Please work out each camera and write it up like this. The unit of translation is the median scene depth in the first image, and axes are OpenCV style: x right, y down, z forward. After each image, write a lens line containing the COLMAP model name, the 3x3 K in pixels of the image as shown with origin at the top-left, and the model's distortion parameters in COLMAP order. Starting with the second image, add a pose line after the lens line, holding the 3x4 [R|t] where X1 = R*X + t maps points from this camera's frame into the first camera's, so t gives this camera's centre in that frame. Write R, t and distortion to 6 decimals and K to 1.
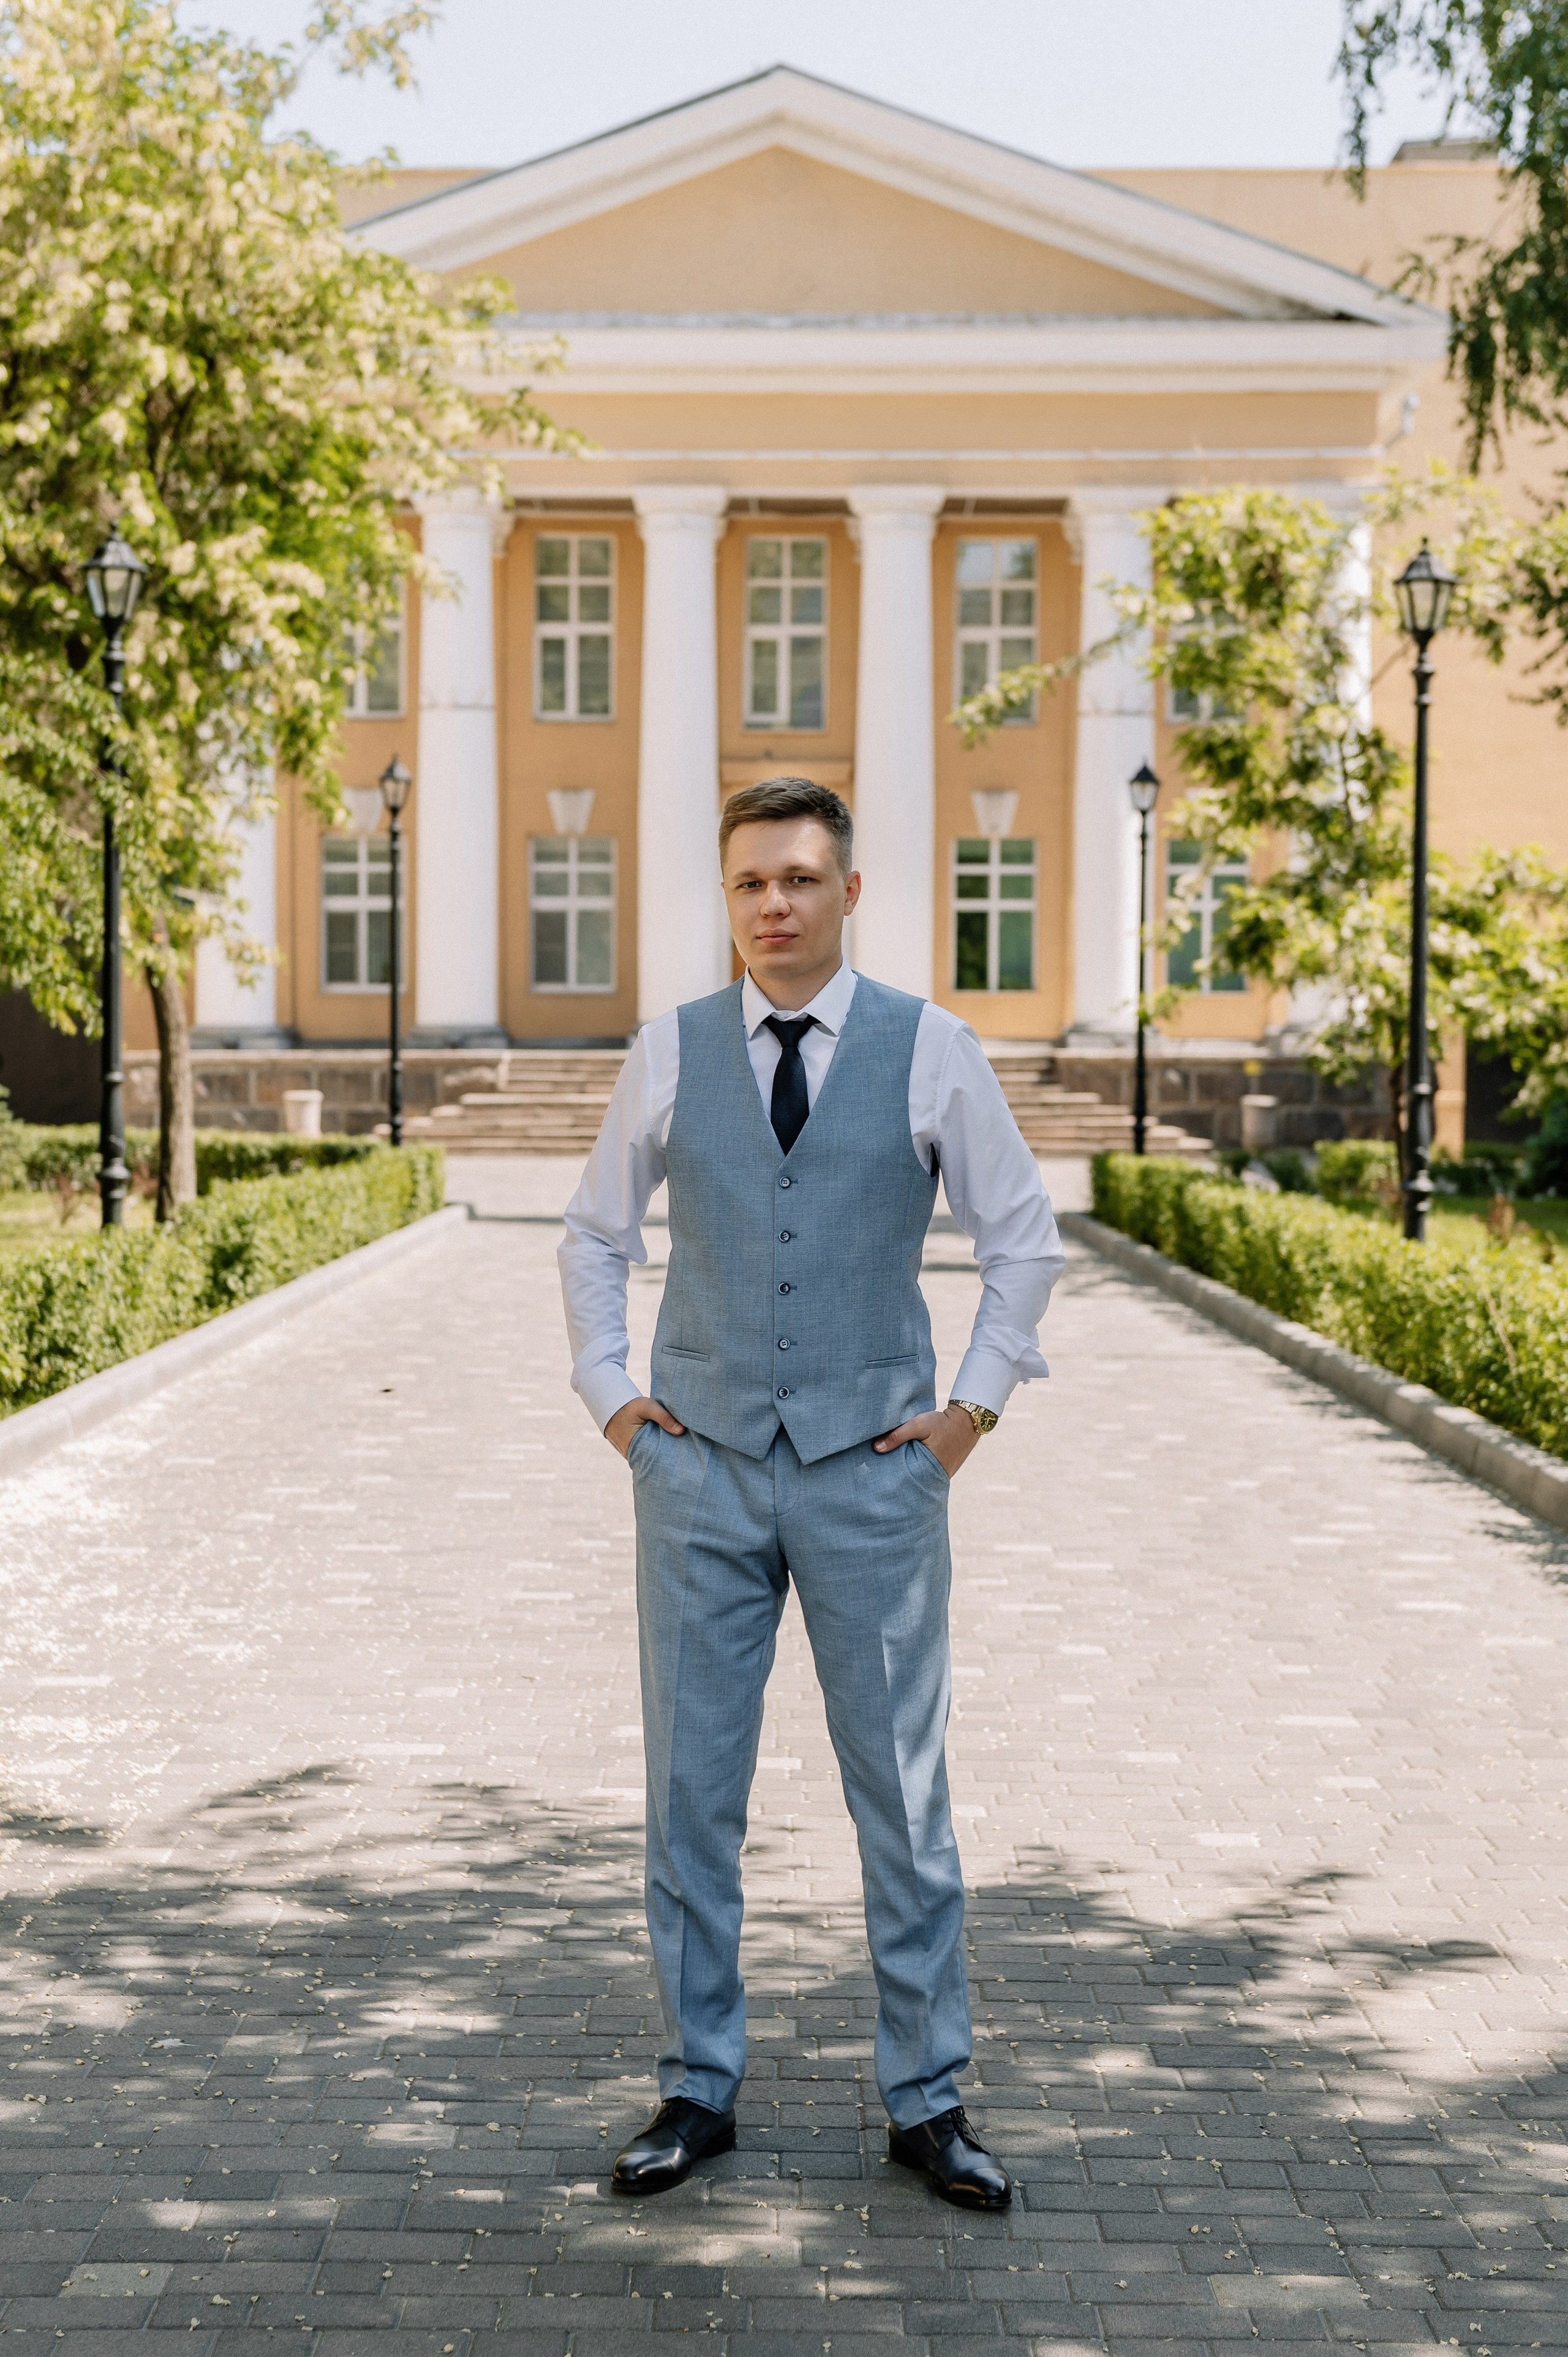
lens RADIAL K [[3555.9, 0, 784.0], [0, 3555.9, 1178.5], [0, 0, 1]] dist [0.133801, -0.380940]
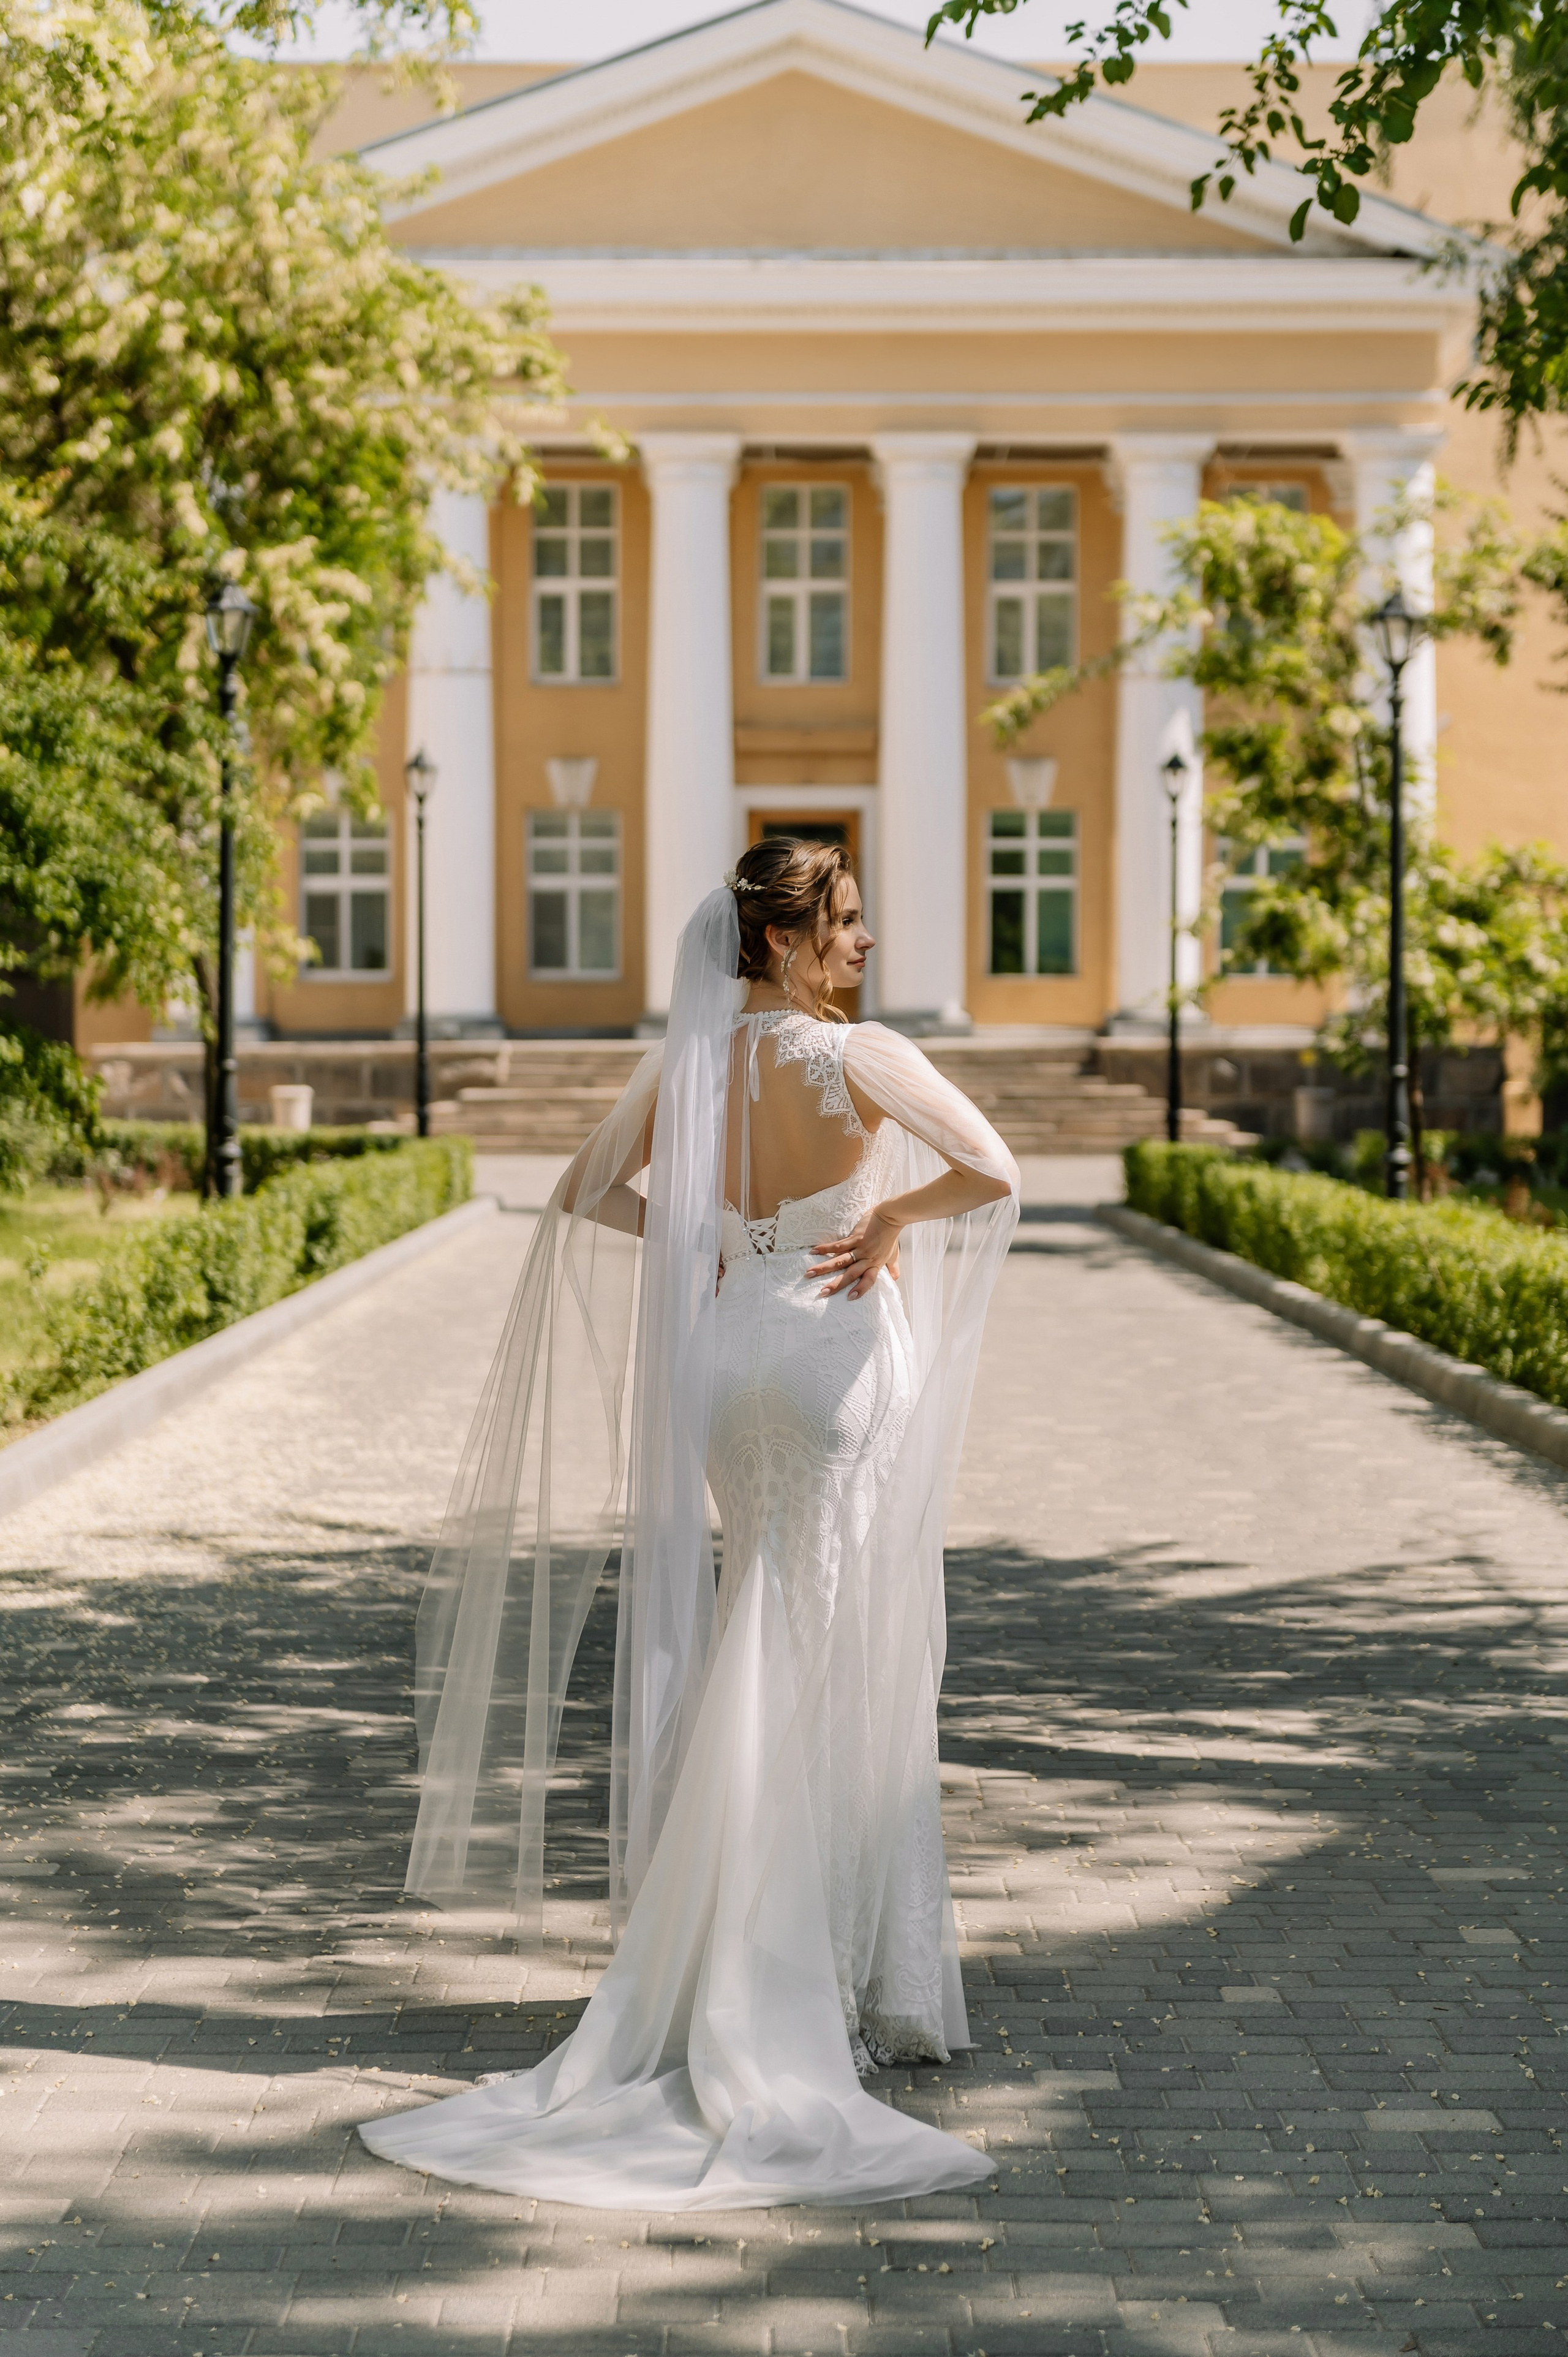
lens RADIAL K [[5503.8, 0, 784.0], [0, 5503.8, 1178.5], [0, 0, 1]] dist [0.135535, 0.251371]
pose [[0.999964, -0.004357, 0.007266, -0.021652], [0.004446, 0.999915, -0.012256, 0.023375], [-0.007212, 0.012288, 0.999898, -0.584430]]
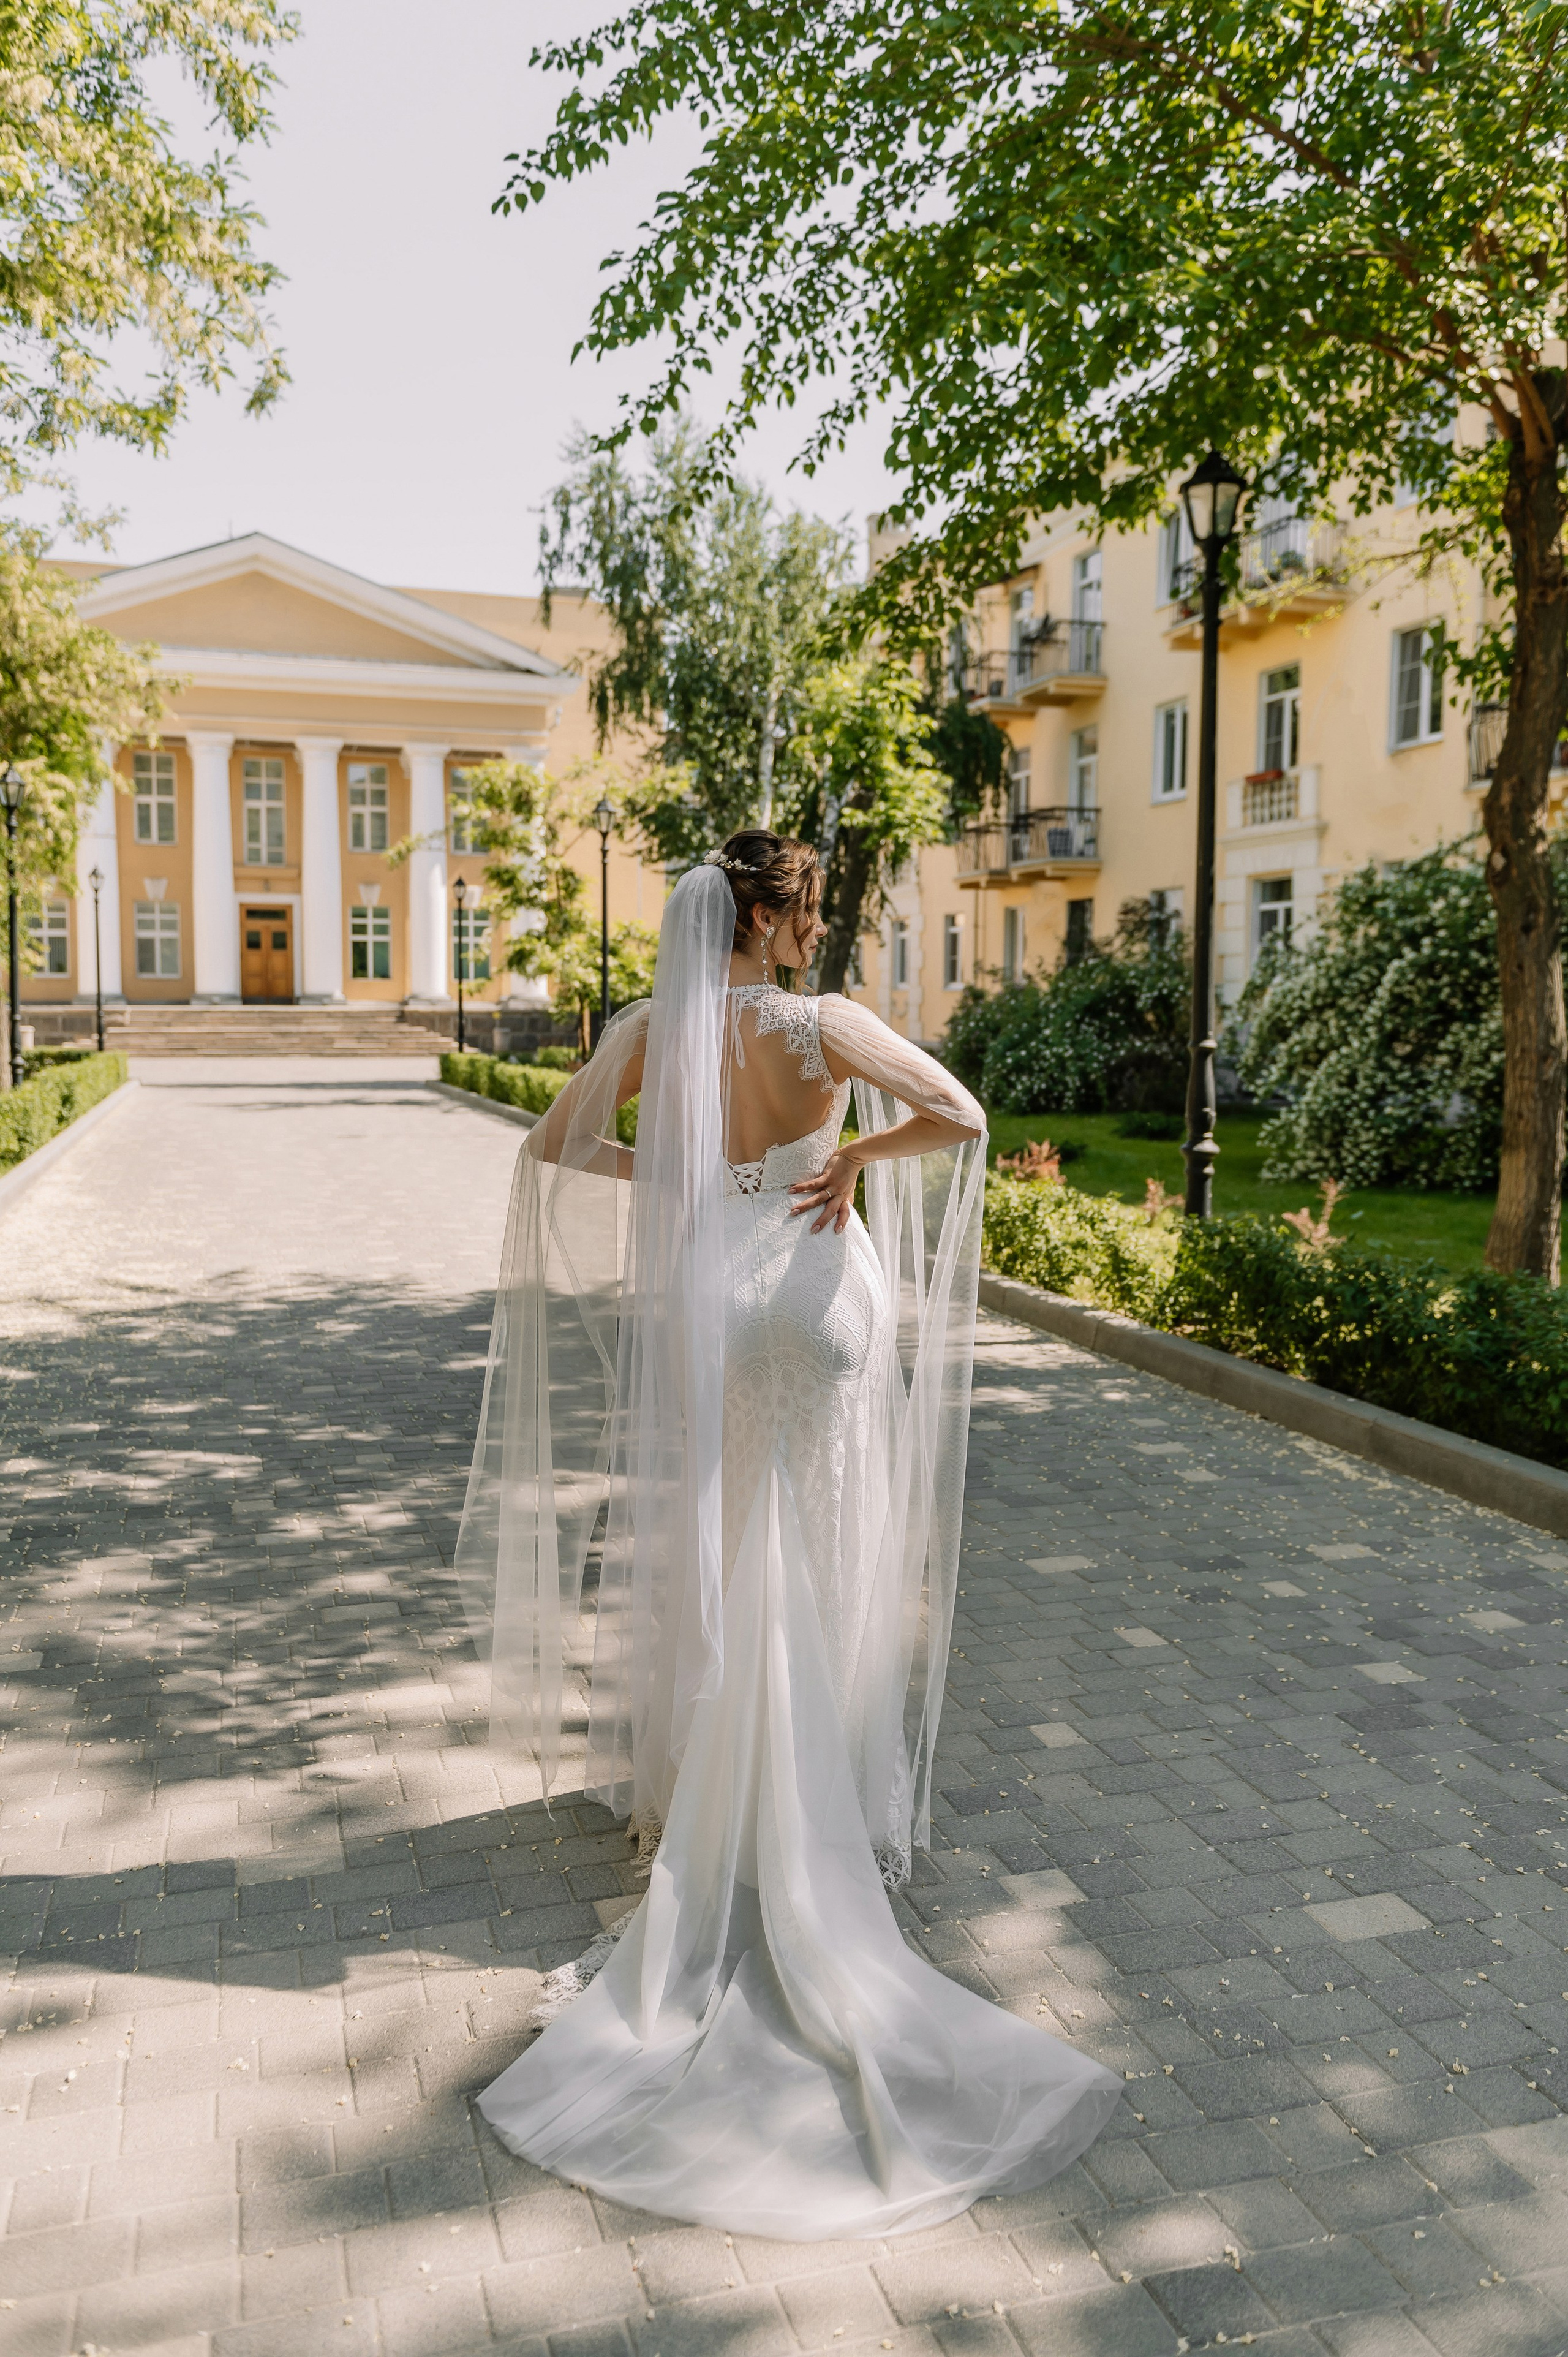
lens RADIAL K [[1866.2, 0, 840.5], [0, 1866.2, 1177.0], [0, 0, 1]] dist [-0.001759, -0.008101]
pose [[0.938153, -0.029638, 0.344951, -0.090542], [0.011125, 0.998395, 0.055525, 0.009104], [-0.346043, -0.048253, 0.936977, -0.198634]]
